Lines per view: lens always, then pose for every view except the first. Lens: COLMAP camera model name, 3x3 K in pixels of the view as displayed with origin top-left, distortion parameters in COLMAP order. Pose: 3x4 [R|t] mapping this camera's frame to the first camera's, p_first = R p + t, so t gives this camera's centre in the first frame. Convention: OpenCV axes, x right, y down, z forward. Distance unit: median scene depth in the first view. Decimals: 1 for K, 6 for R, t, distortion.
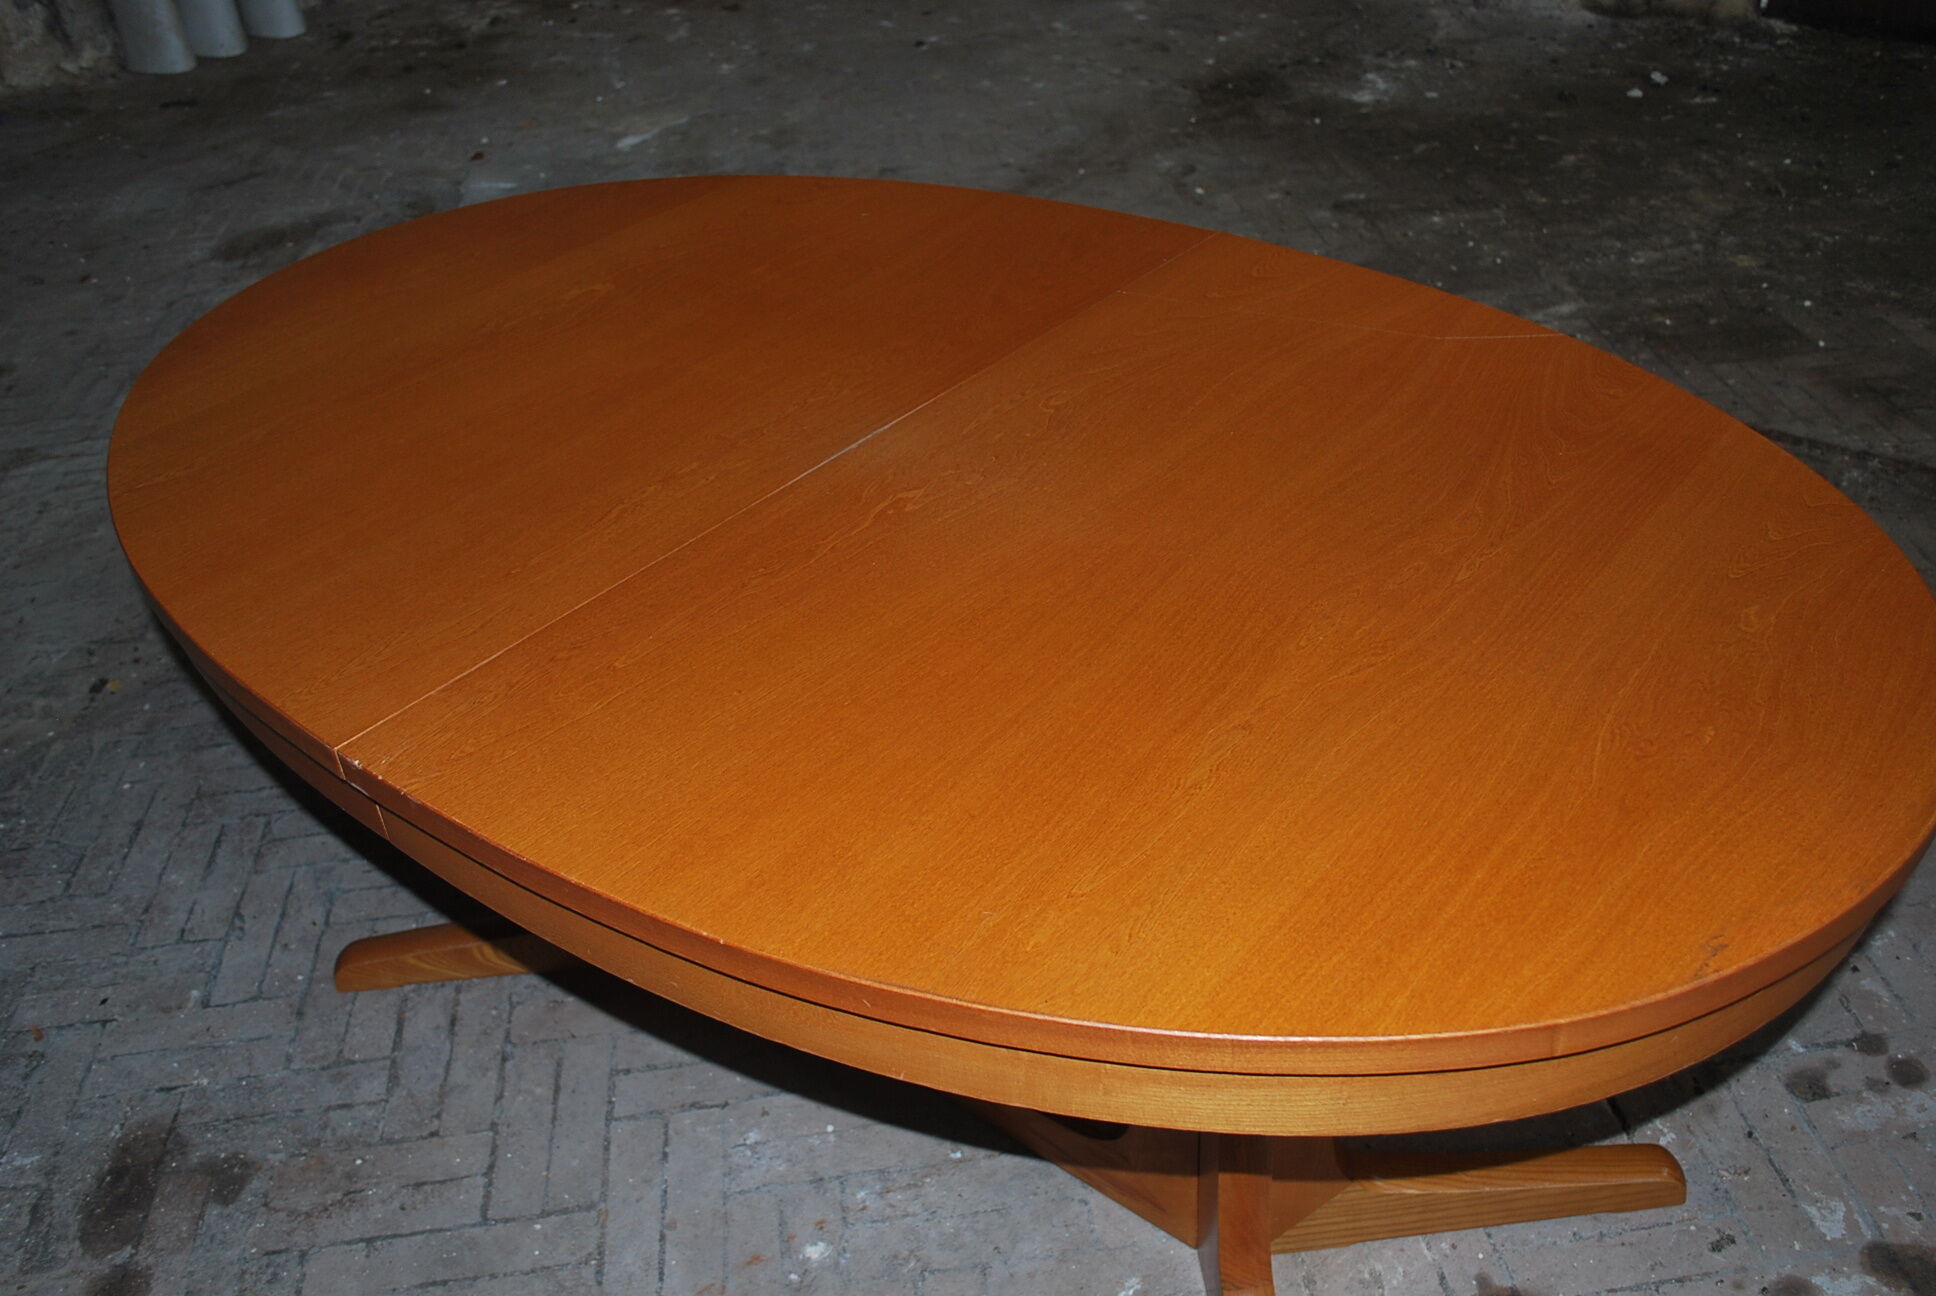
lens RADIAL K [[1708.2, 0, 969.2], [0, 1708.2, 614.6], [0, 0, 1]] dist [-0.077888, 0.015114]
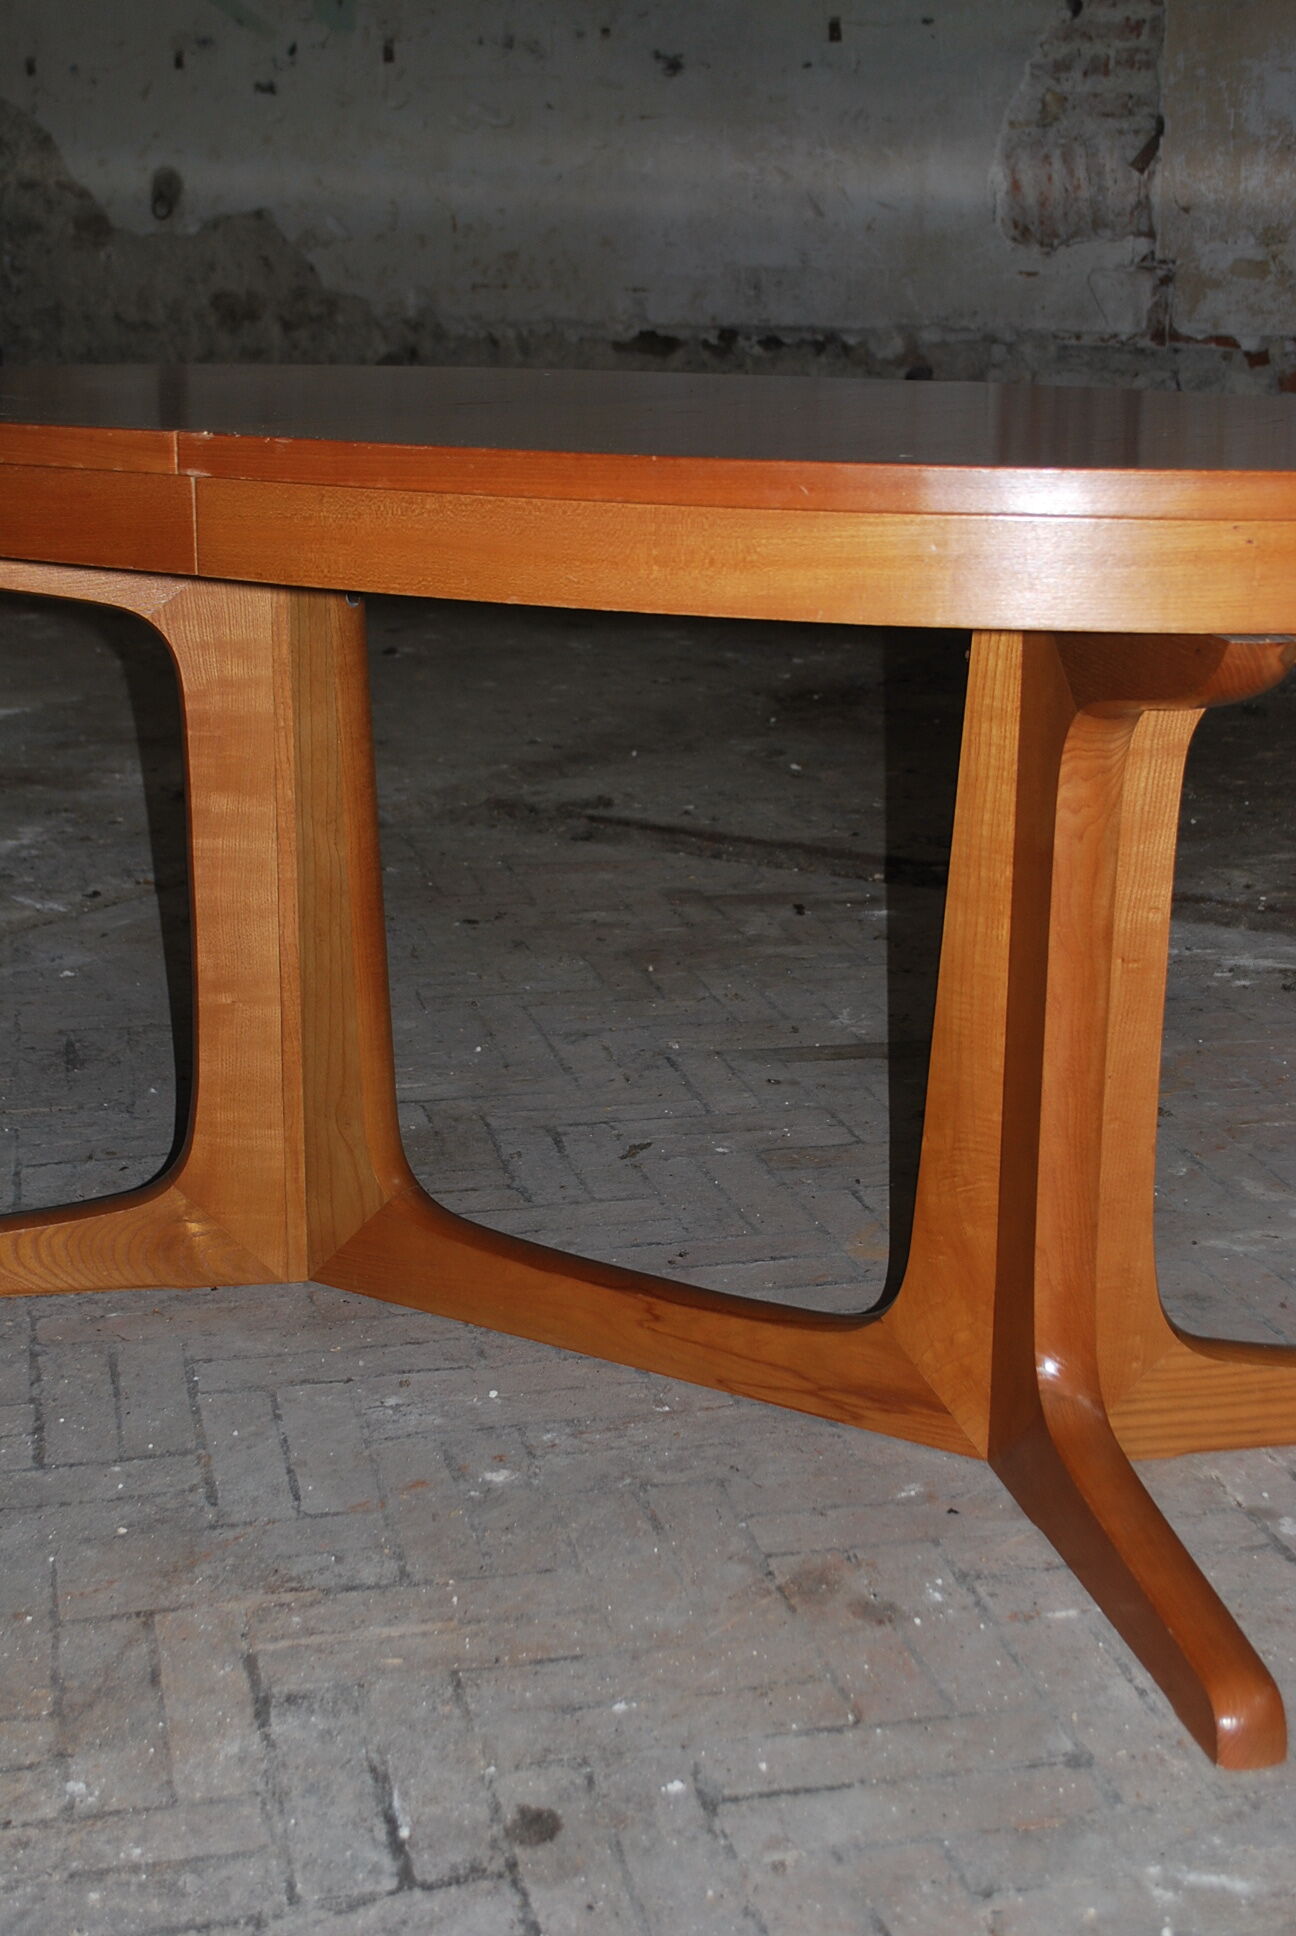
lens RADIAL K [[2708.3, 0, 665.9], [0, 2708.3, 1004.7], [0, 0, 1]] dist [-0.021455, 0.000000]
pose [[0.990435, 0.040517, 0.131900, -0.178487], [0.003084, 0.949179, -0.314723, 0.537409], [-0.137948, 0.312119, 0.939975, -0.221449]]
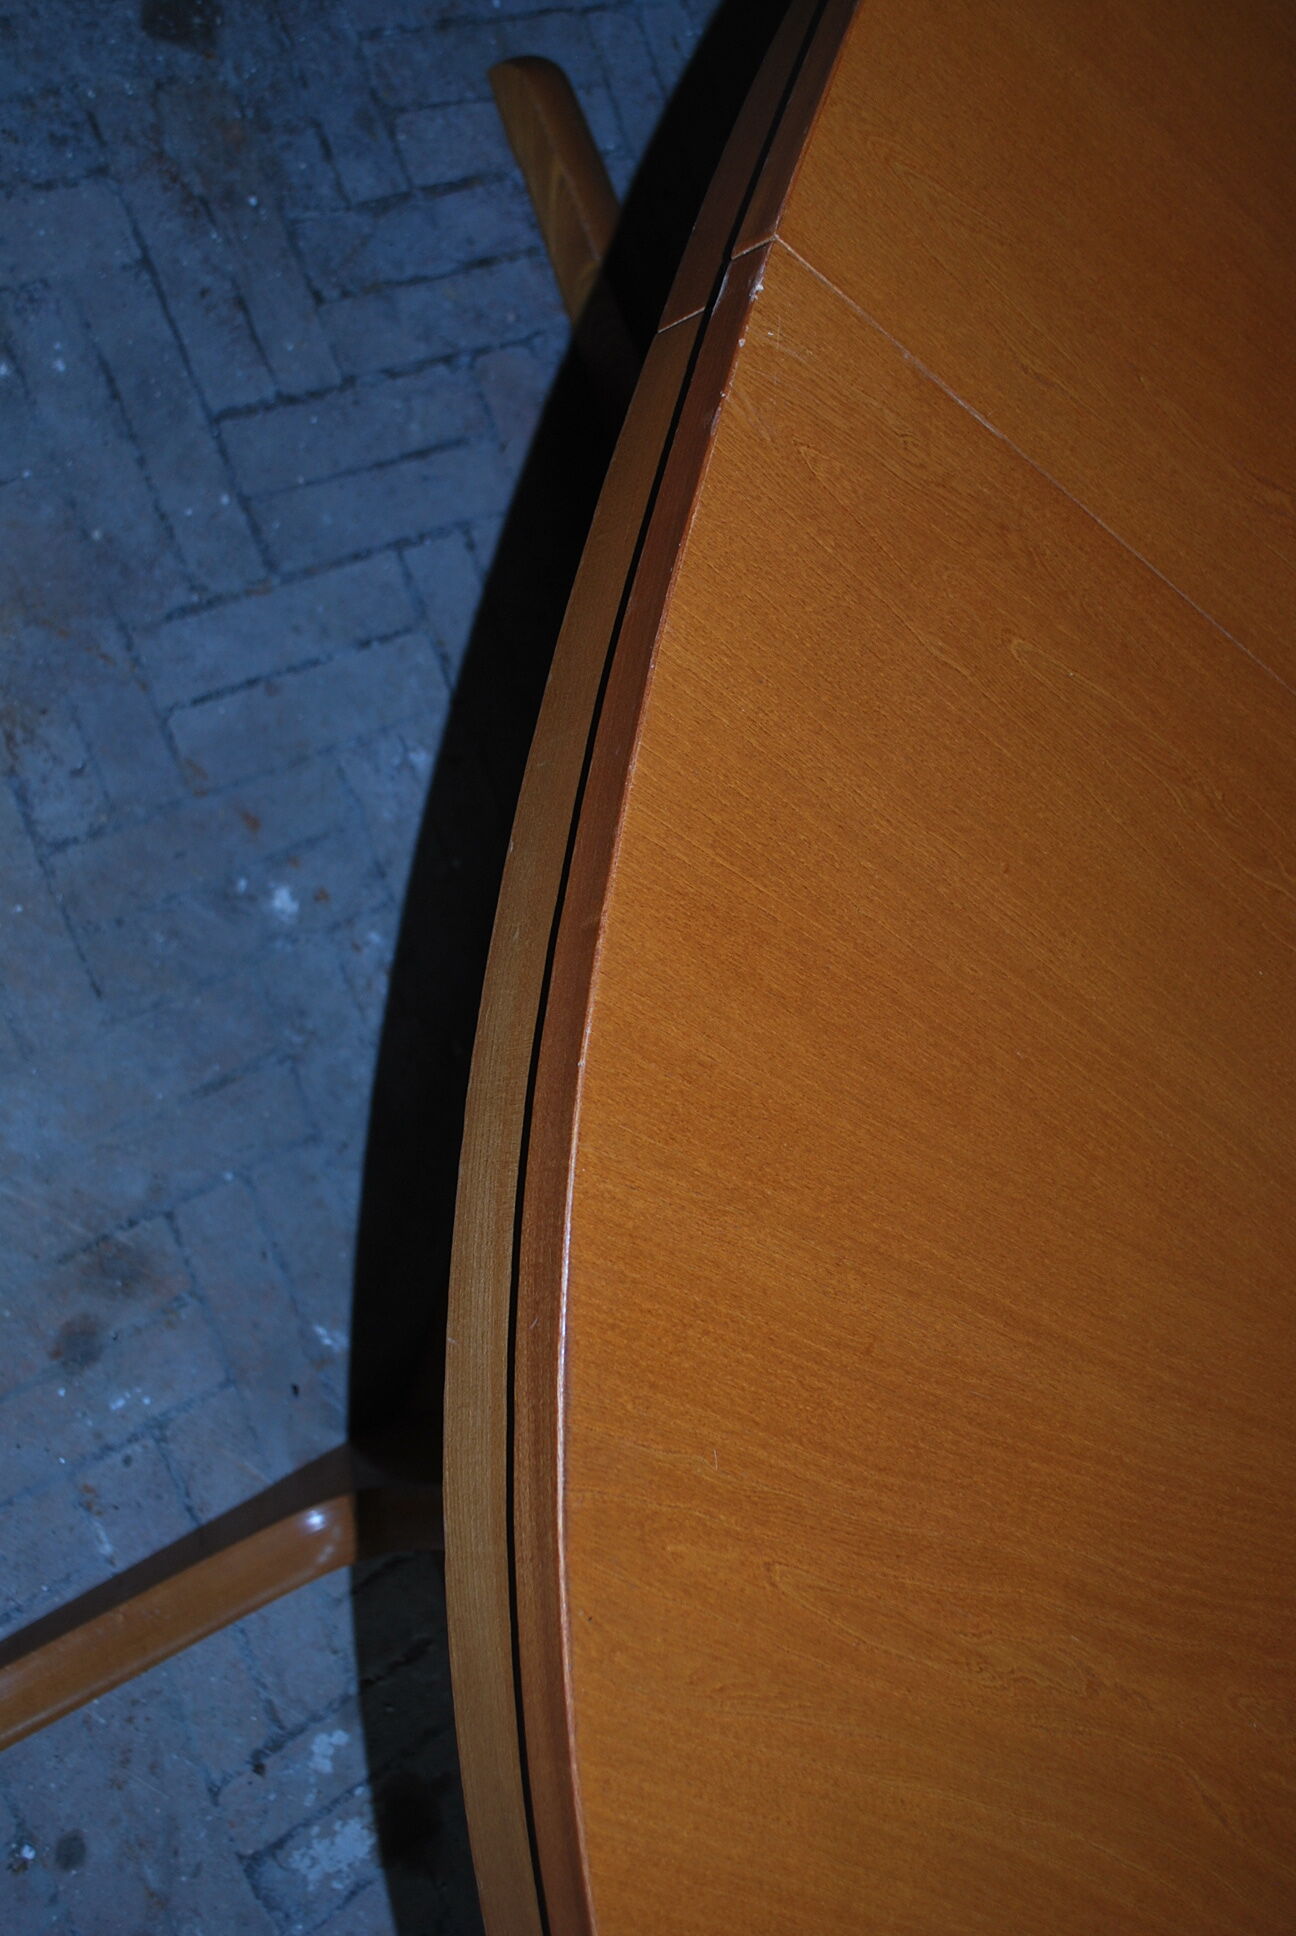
lens RADIAL K [[2226.2, 0, 674.7], [0, 2226.2, 965.8], [0, 0, 1]] dist [-0.047020, 0.000000]
pose [[0.208277, 0.969023, 0.132722, -0.149071], [-0.946169, 0.165245, 0.278314, -0.037951], [0.247761, -0.183543, 0.951276, 0.129668]]
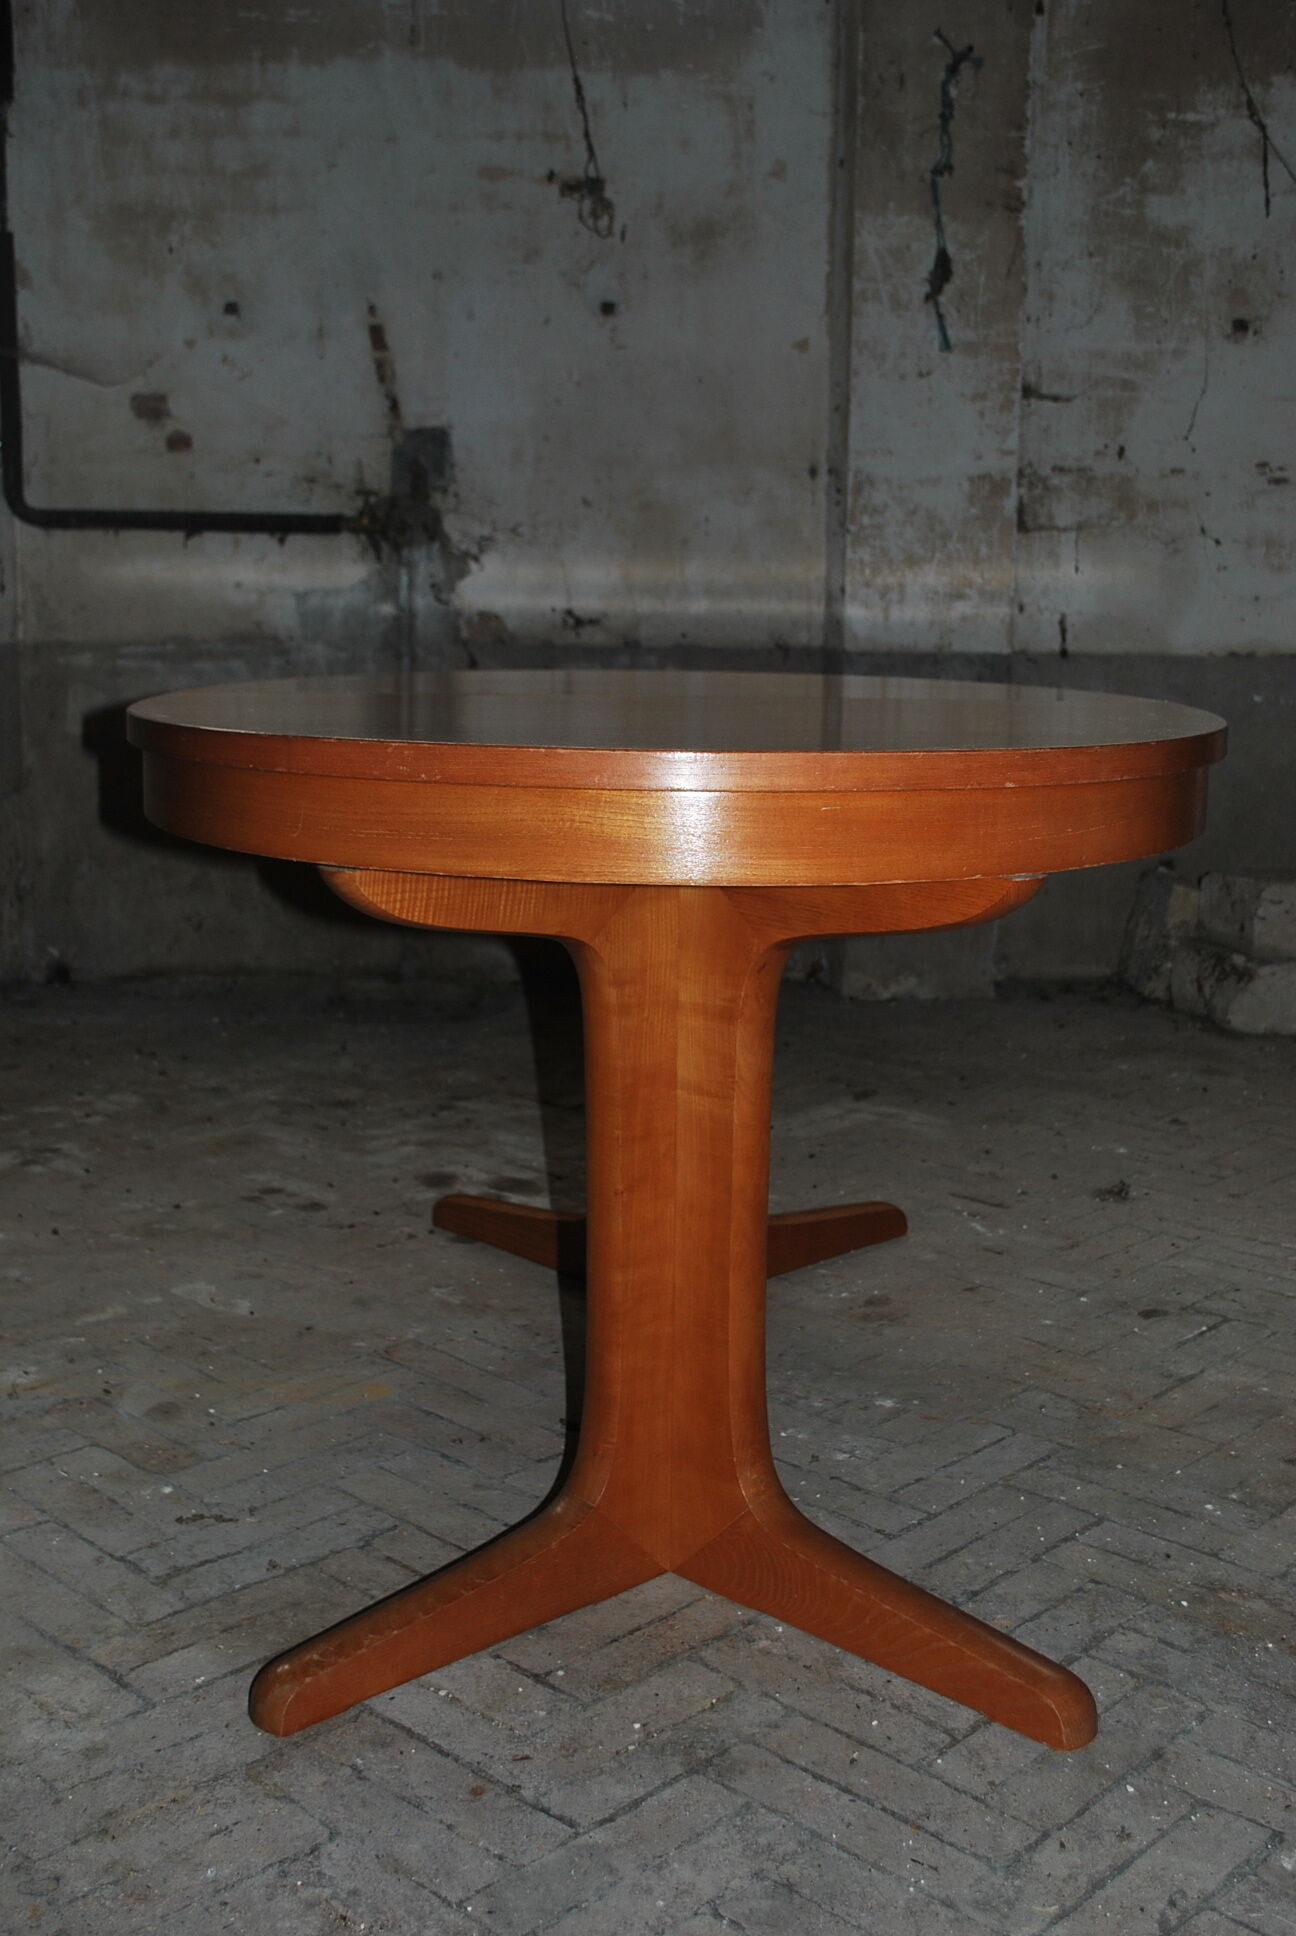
lens RADIAL K [[2037.0, 0, 648.7], [0, 2037.0, 977.4], [0, 0, 1]] dist [-0.057544, 0.000000]
pose [[-0.631999, -0.083411, 0.770467, -0.979114], [0.452452, 0.767444, 0.454221, -0.515475], [-0.629178, 0.635667, -0.447284, 1.467103]]
